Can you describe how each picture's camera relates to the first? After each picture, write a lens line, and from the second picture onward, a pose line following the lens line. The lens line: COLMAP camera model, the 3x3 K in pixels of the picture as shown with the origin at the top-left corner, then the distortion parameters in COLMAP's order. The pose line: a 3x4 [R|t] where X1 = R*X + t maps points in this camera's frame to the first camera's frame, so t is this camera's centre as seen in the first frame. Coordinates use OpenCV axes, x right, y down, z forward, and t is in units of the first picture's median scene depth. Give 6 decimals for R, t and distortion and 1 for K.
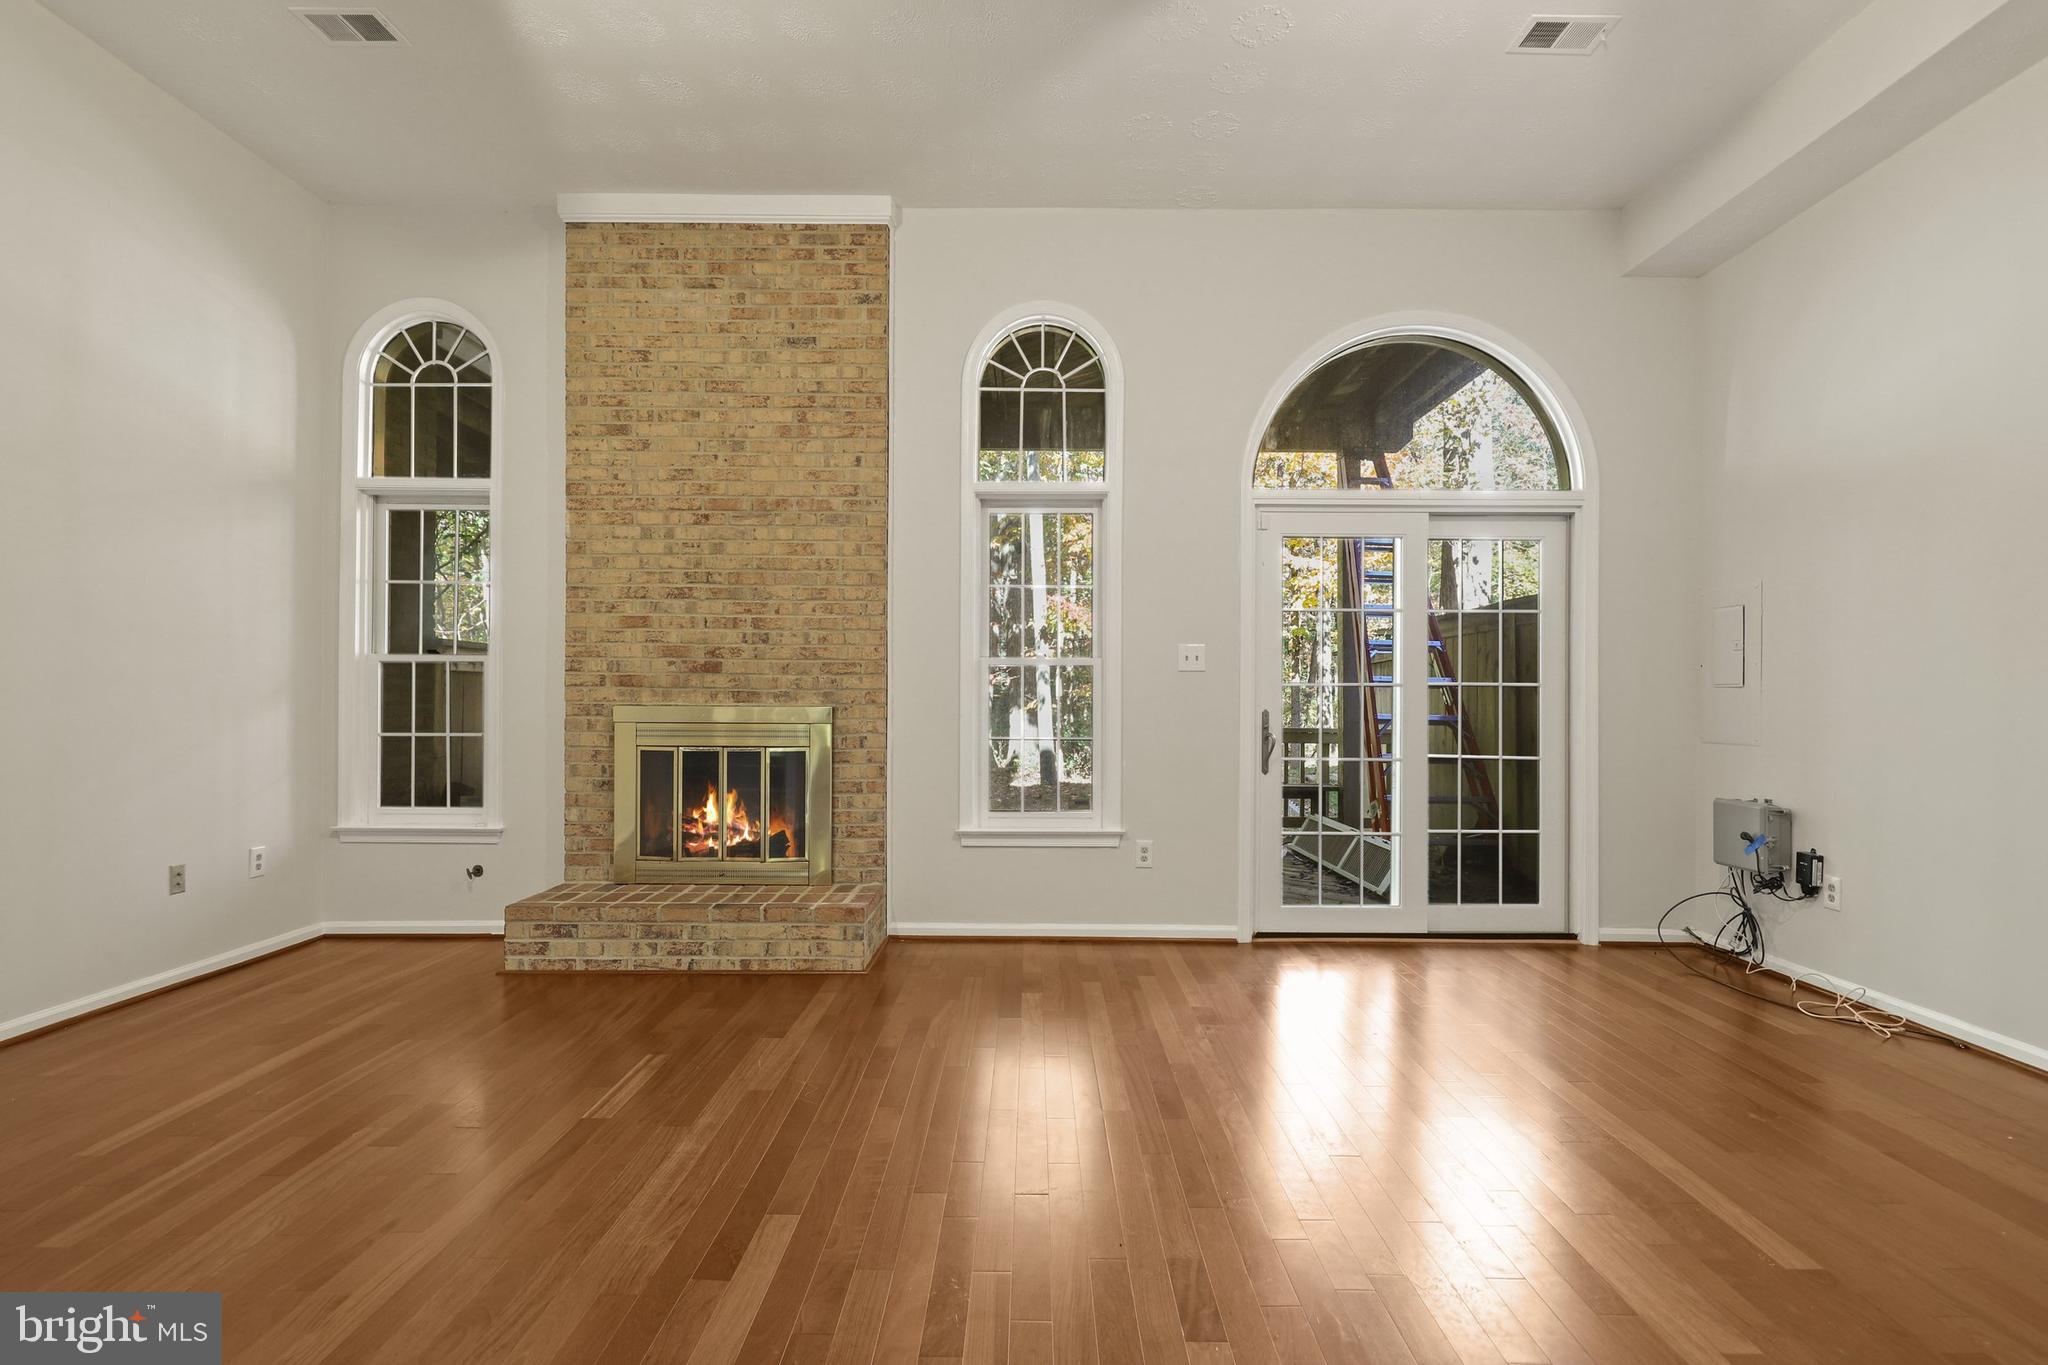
lens RADIAL K [[1001.6, 0, 1027.9], [0, 1001.6, 692.4], [0, 0, 1]] dist [0.003428, 0.000240]
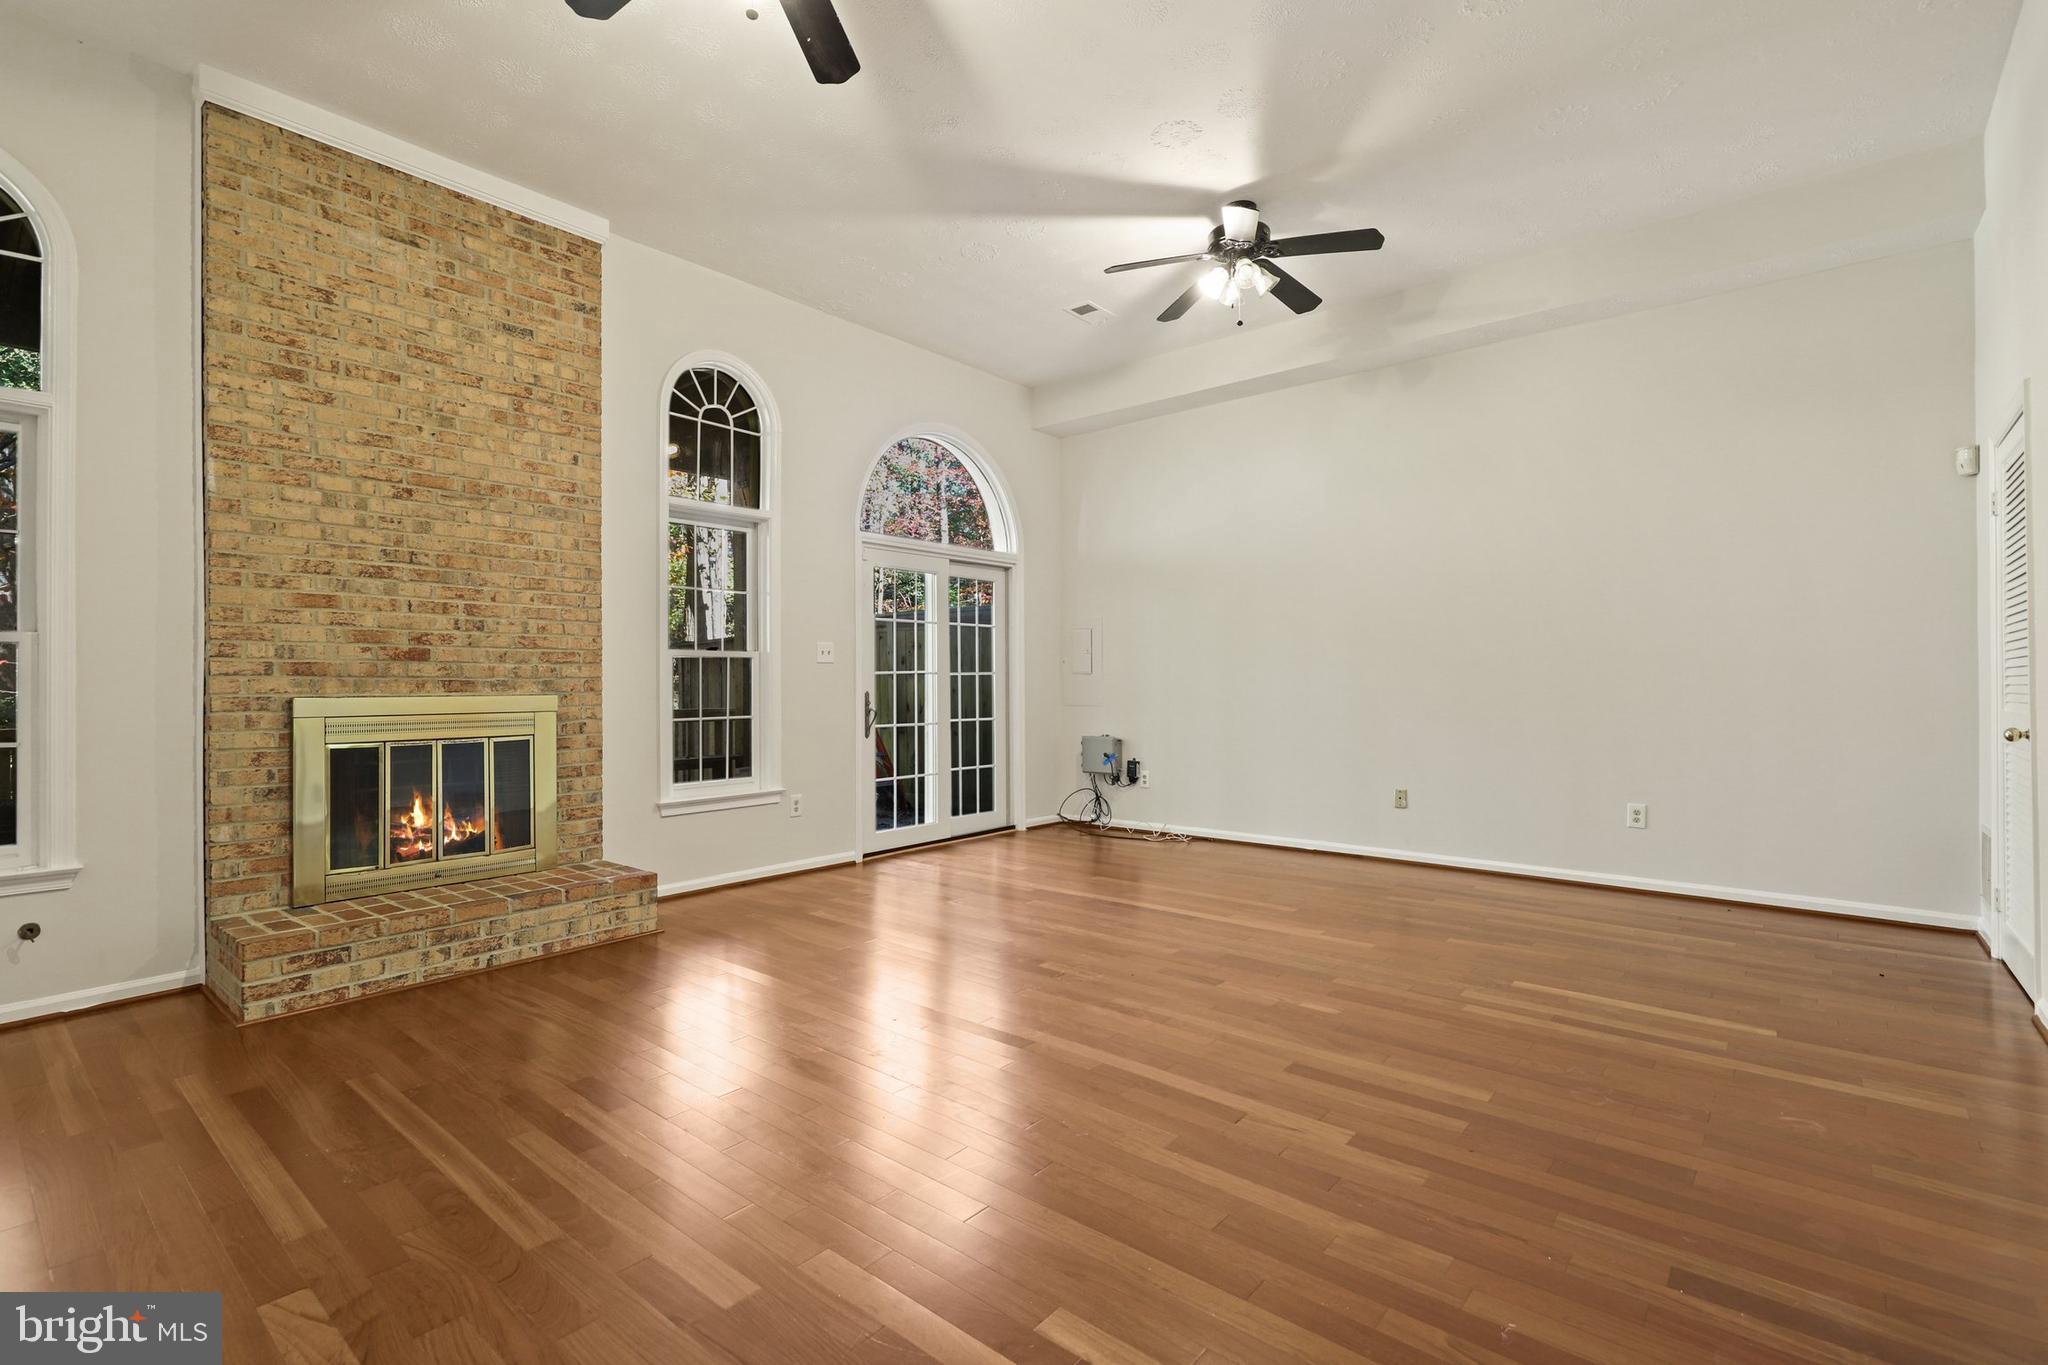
lens RADIAL K [[926.7, 0, 1022.8], [0, 926.7, 672.4], [0, 0, 1]] dist [0.003447, -0.000918]
pose [[0.643234, -0.000605, 0.765670, -0.611956], [0.004205, 0.999987, -0.002743, -0.004053], [-0.765658, 0.004984, 0.643228, 0.018496]]
